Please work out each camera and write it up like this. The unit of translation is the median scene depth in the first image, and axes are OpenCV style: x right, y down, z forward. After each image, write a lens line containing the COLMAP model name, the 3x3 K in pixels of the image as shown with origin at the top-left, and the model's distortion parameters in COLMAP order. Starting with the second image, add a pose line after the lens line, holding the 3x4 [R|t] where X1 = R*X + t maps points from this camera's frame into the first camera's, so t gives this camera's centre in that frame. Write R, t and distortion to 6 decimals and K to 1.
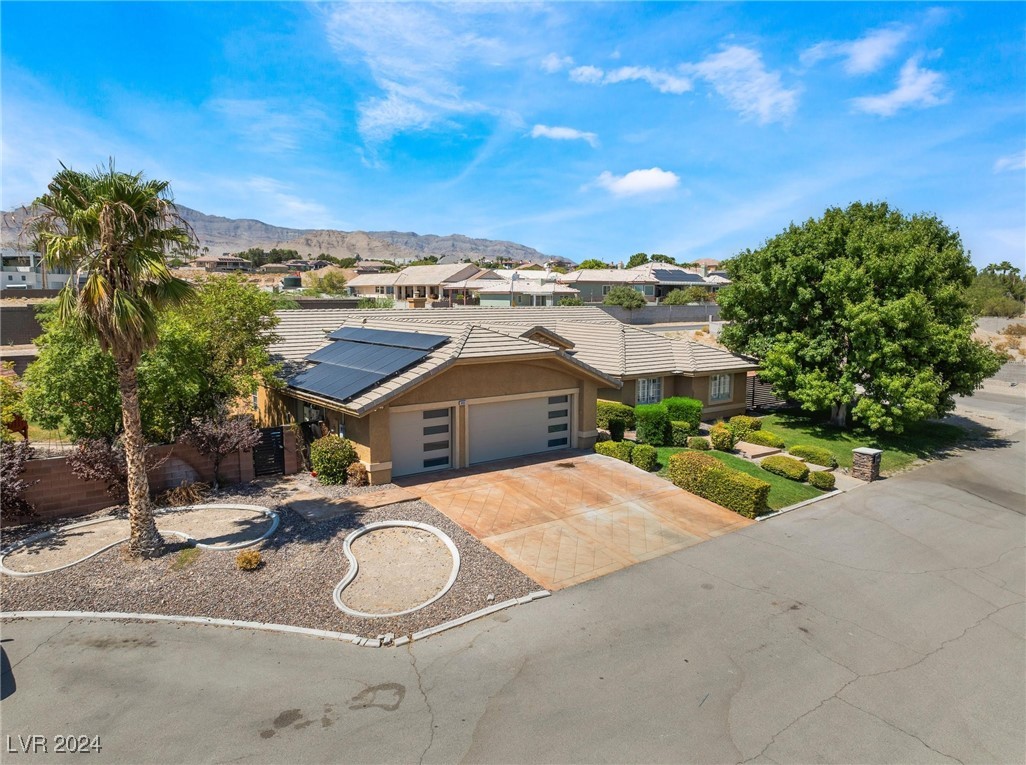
lens RADIAL K [[727.9, 0, 511.7], [0, 727.9, 383.2], [0, 0, 1]] dist [-0.036872, 0.006030]
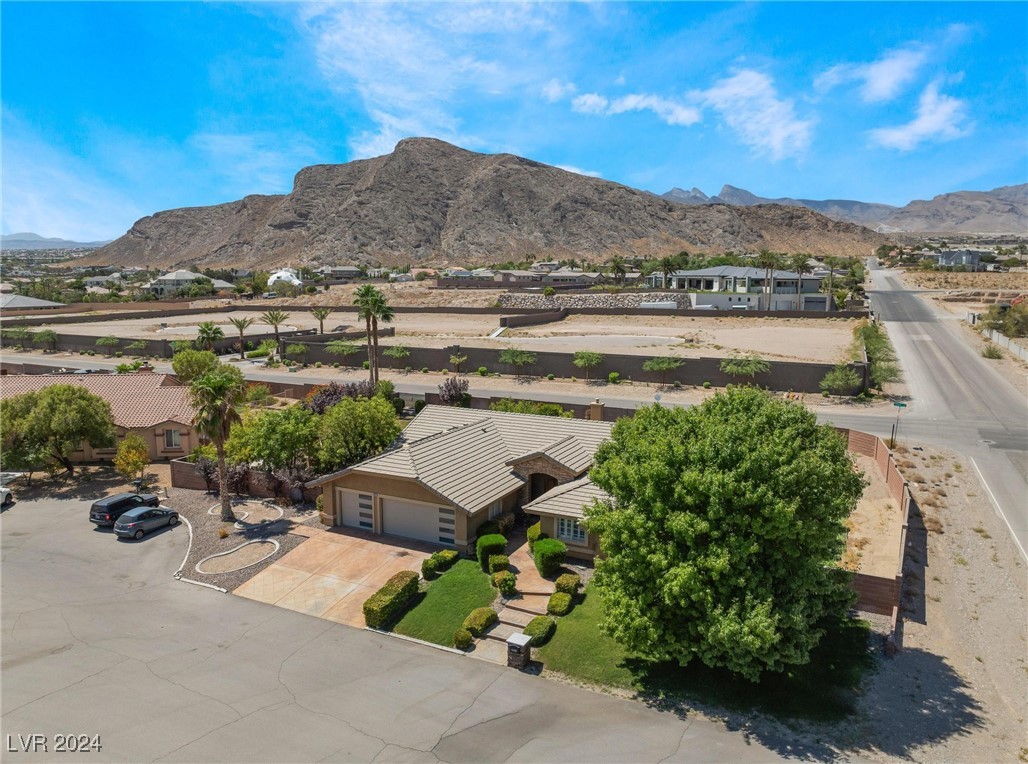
lens RADIAL K [[733.0, 0, 512.6], [0, 733.0, 385.3], [0, 0, 1]] dist [-0.030754, -0.006919]
pose [[0.433051, 0.135038, -0.891197, 1.577006], [-0.113348, 0.989024, 0.094783, -0.429703], [0.894214, 0.059969, 0.443604, 0.541317]]
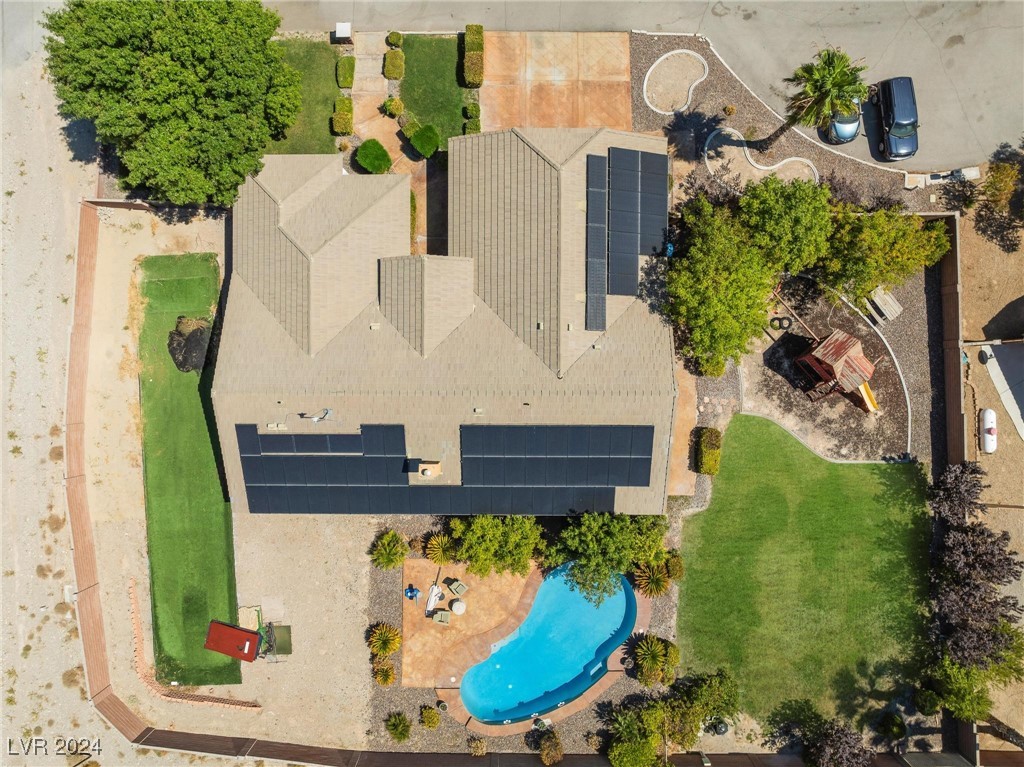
lens RADIAL K [[719.5, 0, 512.0], [0, 719.5, 383.5], [0, 0, 1]] dist [-0.033778, 0.000122]
pose [[-0.790590, -0.612346, -0.000294, -0.248626], [0.081020, -0.105080, 0.991158, -1.560798], [-0.606963, 0.783575, 0.132687, 1.300734]]
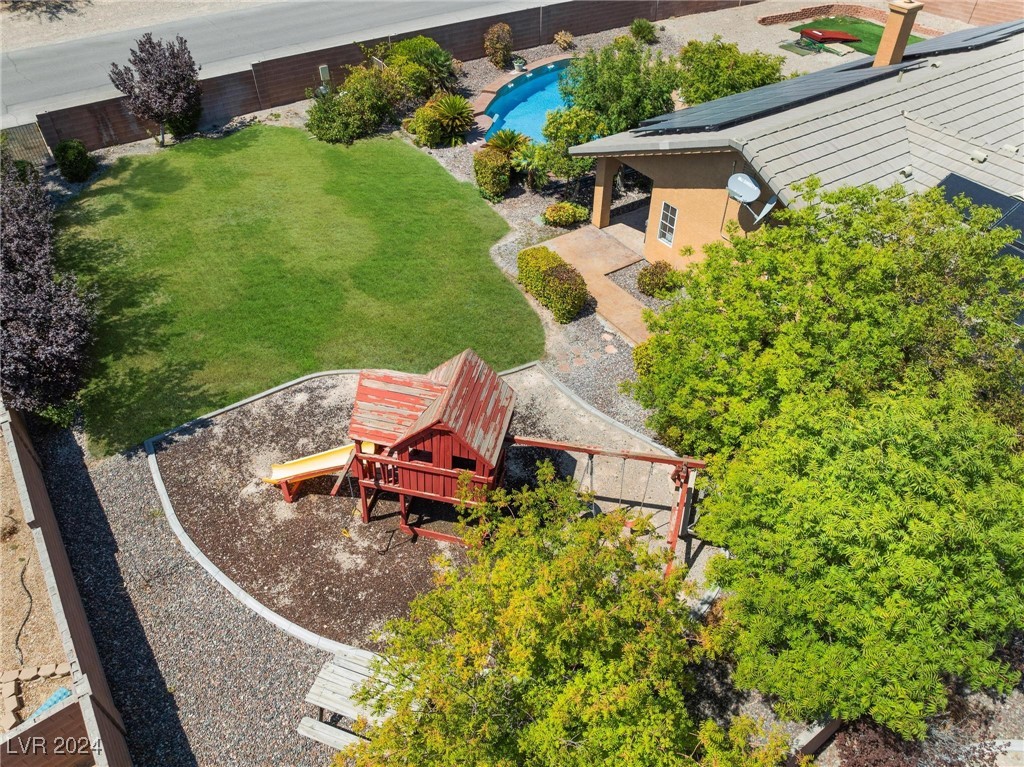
lens RADIAL K [[726.5, 0, 510.7], [0, 726.5, 384.2], [0, 0, 1]] dist [-0.036872, 0.006030]
pose [[0.997781, 0.043540, -0.050368, -0.692239], [-0.006351, 0.815320, 0.578976, -0.338288], [0.066275, -0.577372, 0.813787, 0.592118]]
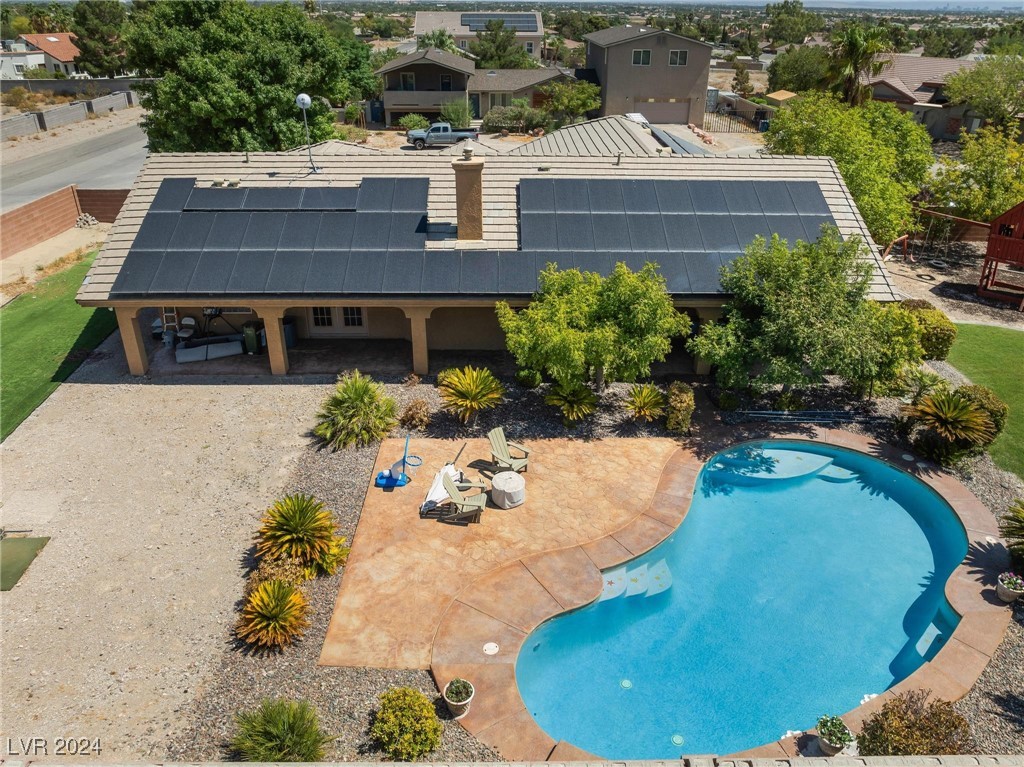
lens RADIAL K [[748.9, 0, 512.0], [0, 748.9, 383.5], [0, 0, 1]] dist [-0.041292, 0.008775]
pose [[-0.802181, -0.286725, 0.523732, -0.791375], [0.062143, 0.832297, 0.550835, -0.460415], [-0.593838, 0.474416, -0.649835, 2.376065]]
